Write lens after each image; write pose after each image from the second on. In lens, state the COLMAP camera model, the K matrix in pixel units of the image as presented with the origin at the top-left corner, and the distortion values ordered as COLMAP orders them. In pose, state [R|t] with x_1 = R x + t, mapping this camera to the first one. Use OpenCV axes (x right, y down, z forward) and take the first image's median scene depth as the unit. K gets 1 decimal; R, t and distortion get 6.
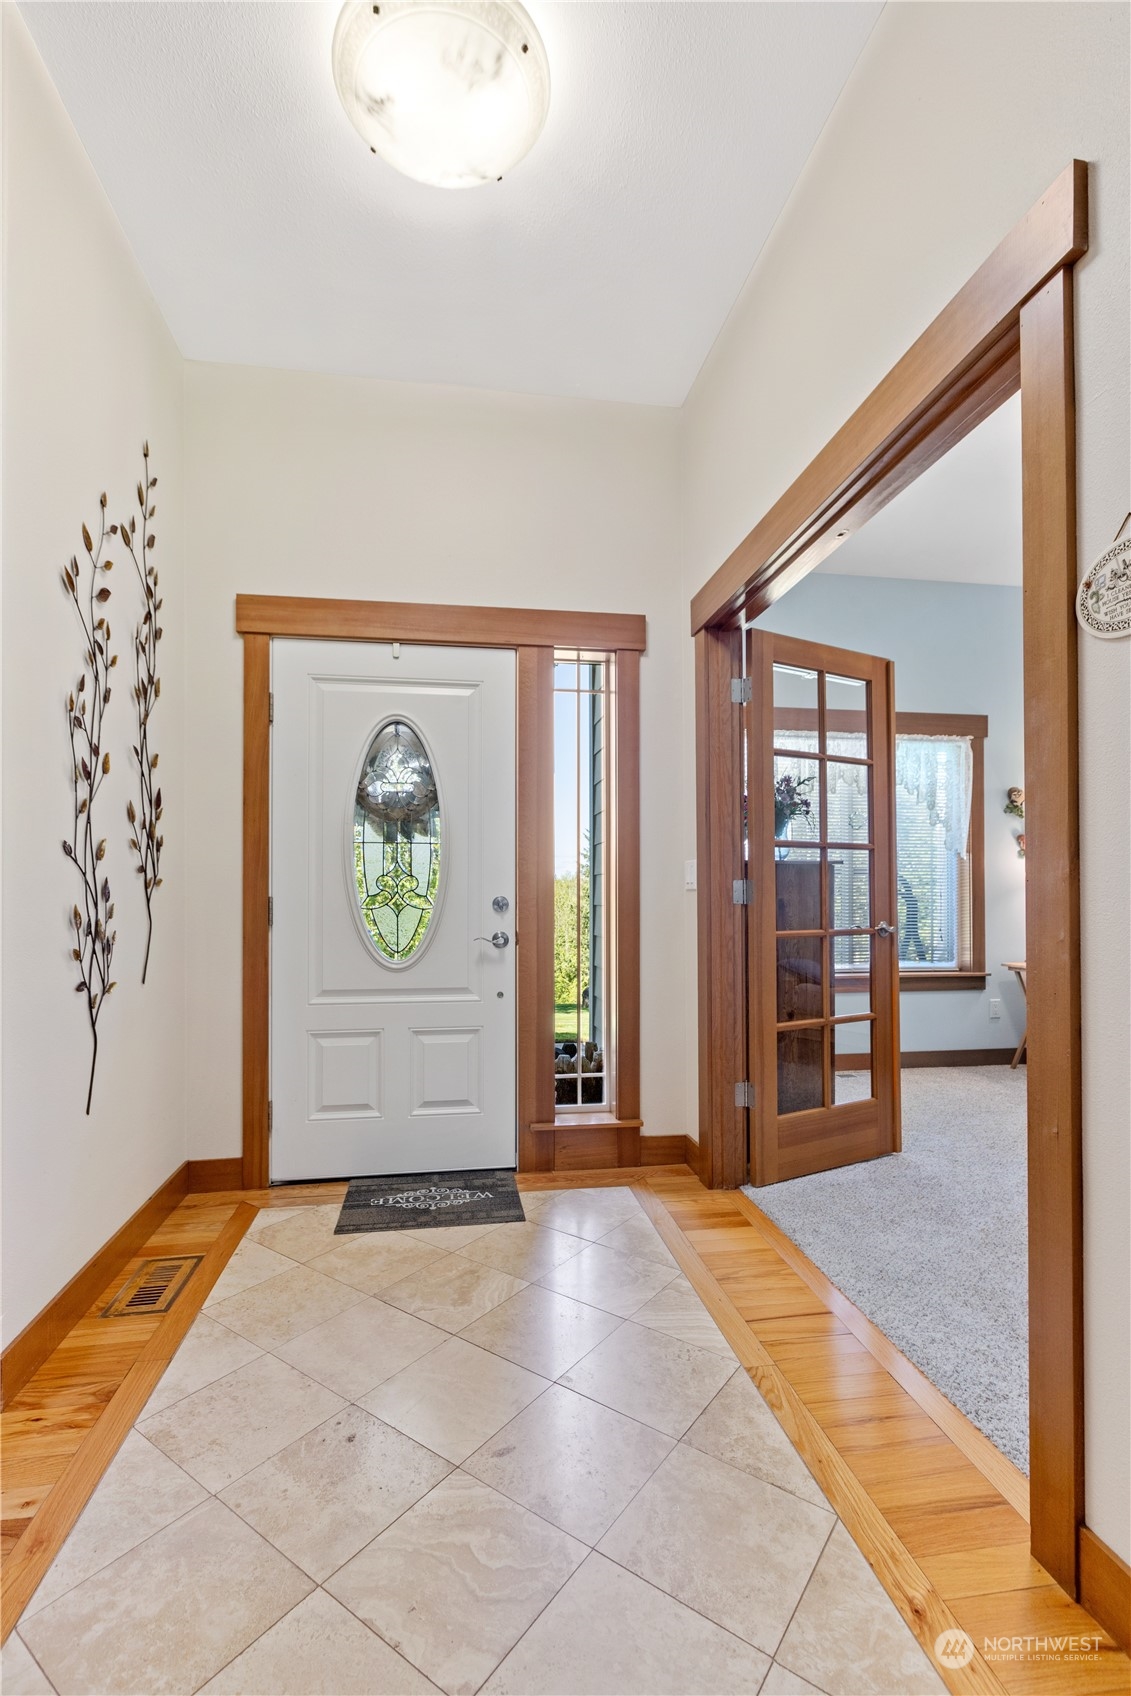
lens RADIAL K [[757.6, 0, 558.5], [0, 757.6, 877.3], [0, 0, 1]] dist [0.003141, -0.001310]
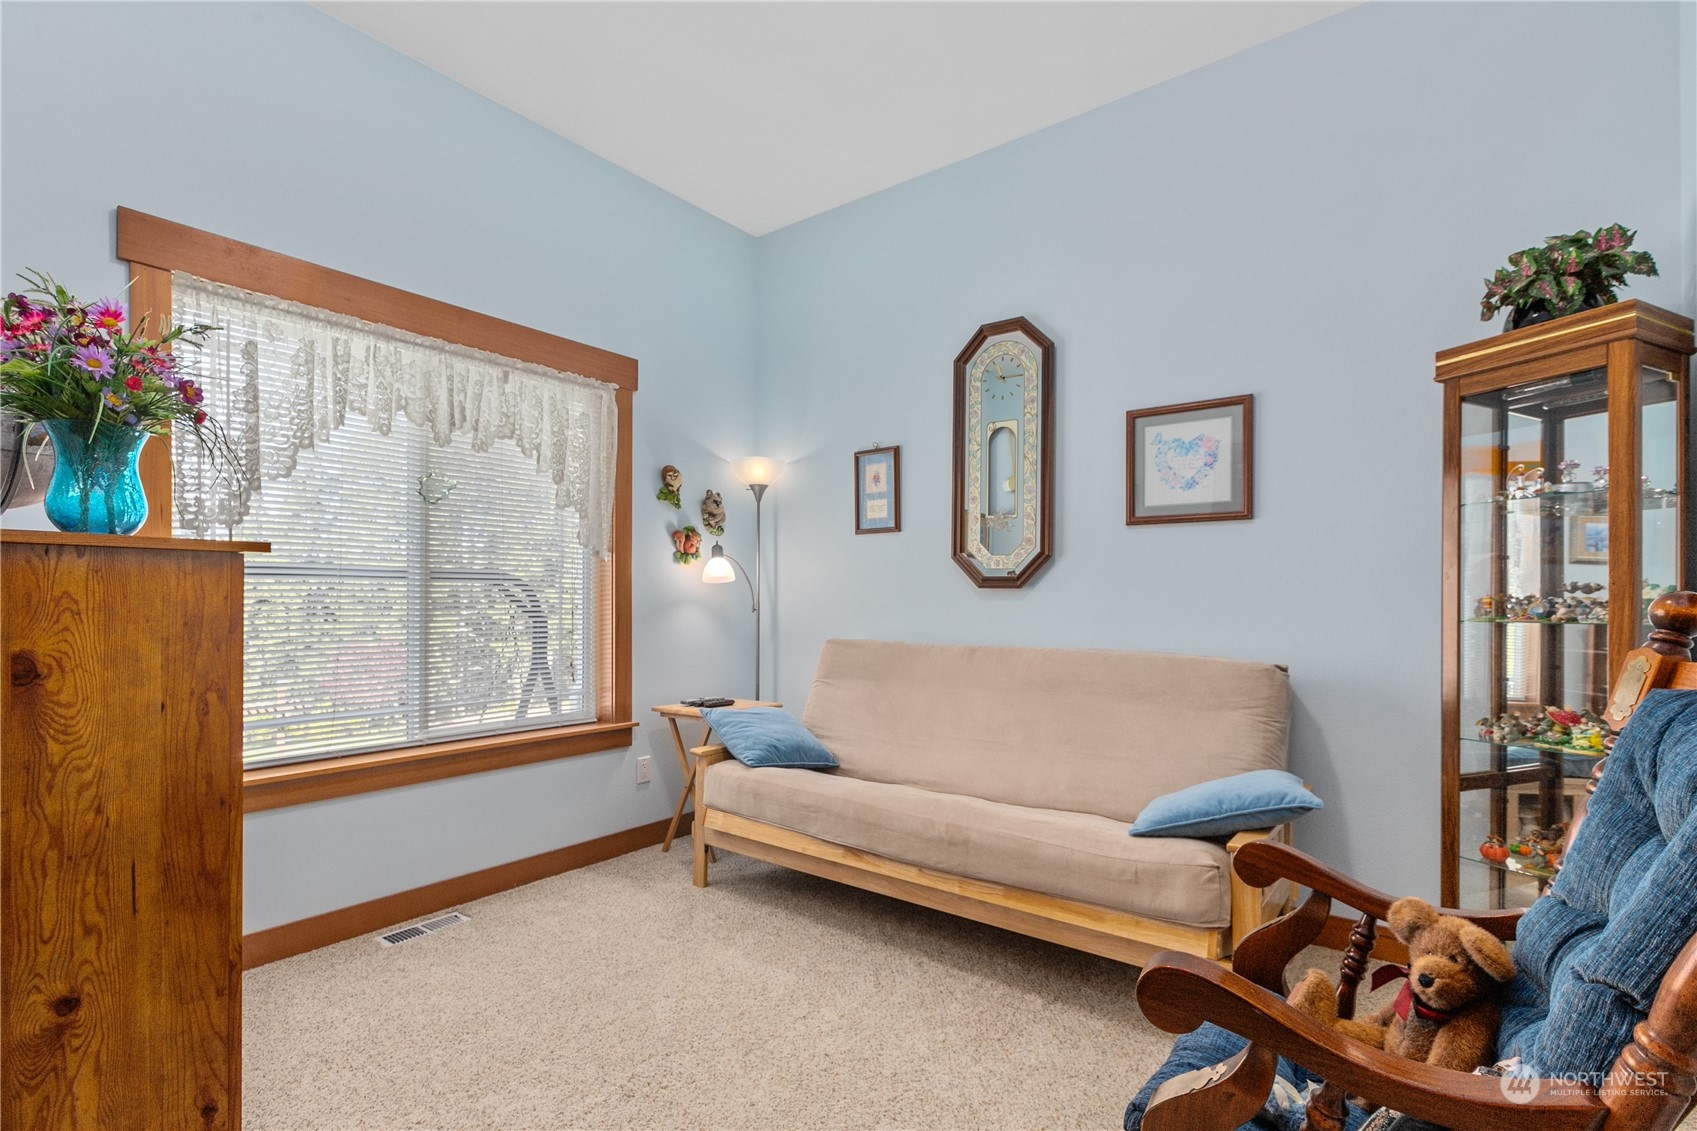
lens RADIAL K [[758.1, 0, 849.2], [0, 758.1, 579.6], [0, 0, 1]] dist [0.003141, -0.001310]
pose [[0.713715, 0.010877, 0.700352, 0.210734], [-0.005057, 0.999933, -0.010376, -0.000230], [-0.700418, 0.003864, 0.713722, 0.352380]]
